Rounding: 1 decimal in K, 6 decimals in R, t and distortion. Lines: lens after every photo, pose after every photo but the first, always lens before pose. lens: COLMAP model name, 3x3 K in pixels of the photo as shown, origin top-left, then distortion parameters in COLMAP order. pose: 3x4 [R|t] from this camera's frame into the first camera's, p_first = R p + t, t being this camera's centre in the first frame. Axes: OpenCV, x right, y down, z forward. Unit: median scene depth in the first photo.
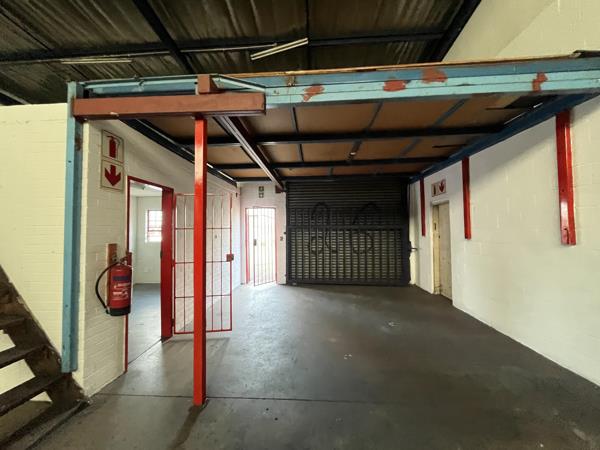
lens RADIAL K [[242.1, 0, 300.2], [0, 242.1, 222.4], [0, 0, 1]] dist [-0.005249, 0.000743]
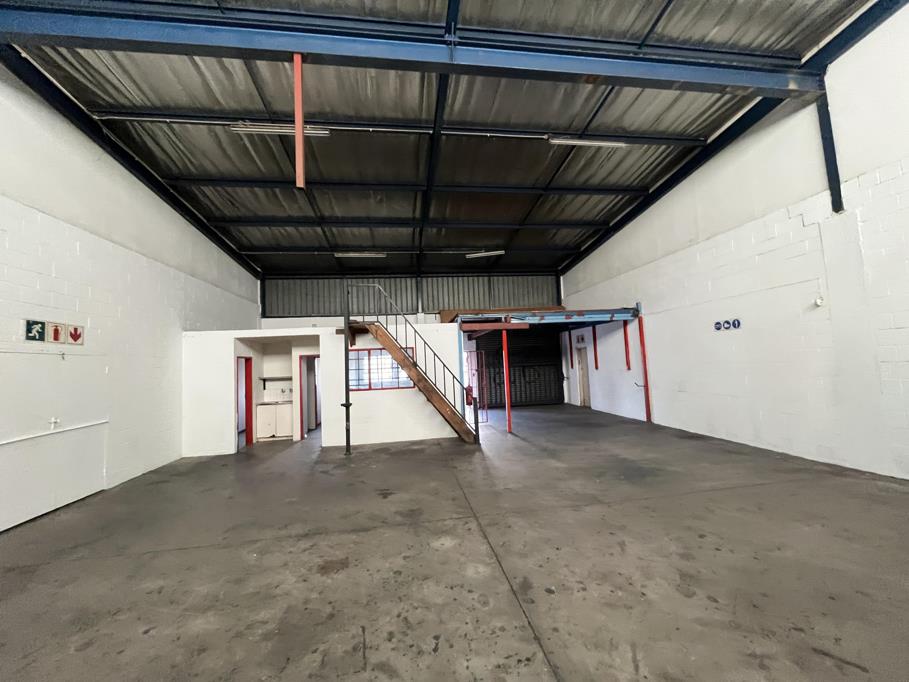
lens RADIAL K [[366.8, 0, 456.3], [0, 366.8, 339.5], [0, 0, 1]] dist [-0.005249, 0.000743]
pose [[0.977438, -0.022499, 0.210019, -1.127222], [0.030691, 0.998887, -0.035829, -0.111505], [-0.208979, 0.041467, 0.977040, -1.826924]]
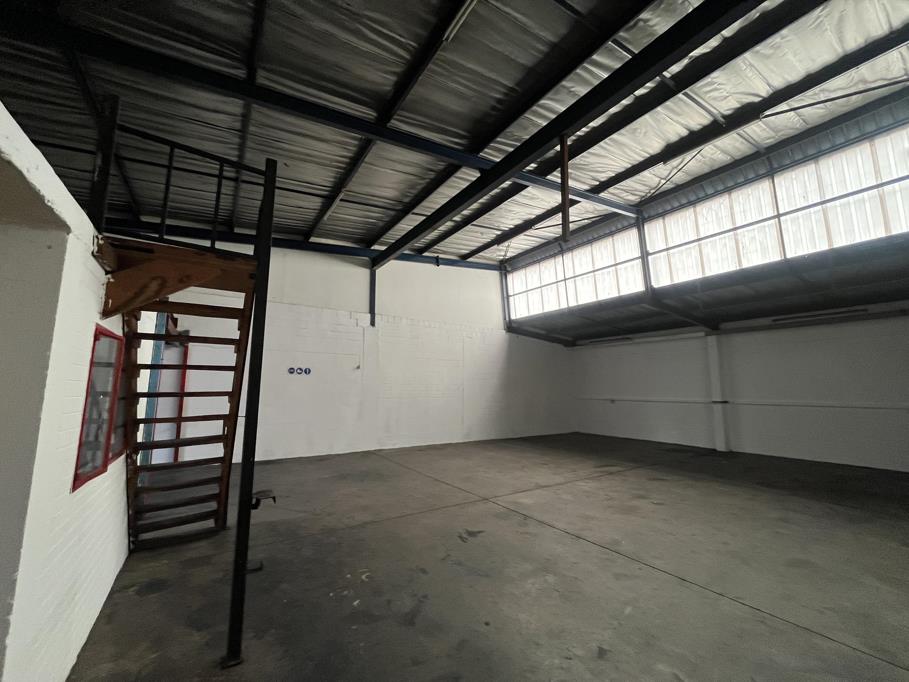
lens RADIAL K [[366.8, 0, 453.4], [0, 366.8, 337.6], [0, 0, 1]] dist [-0.005249, 0.000743]
pose [[-0.598850, 0.116761, 0.792304, -2.178595], [-0.024638, 0.986161, -0.163952, -0.039608], [-0.800482, -0.117704, -0.587685, 0.543805]]
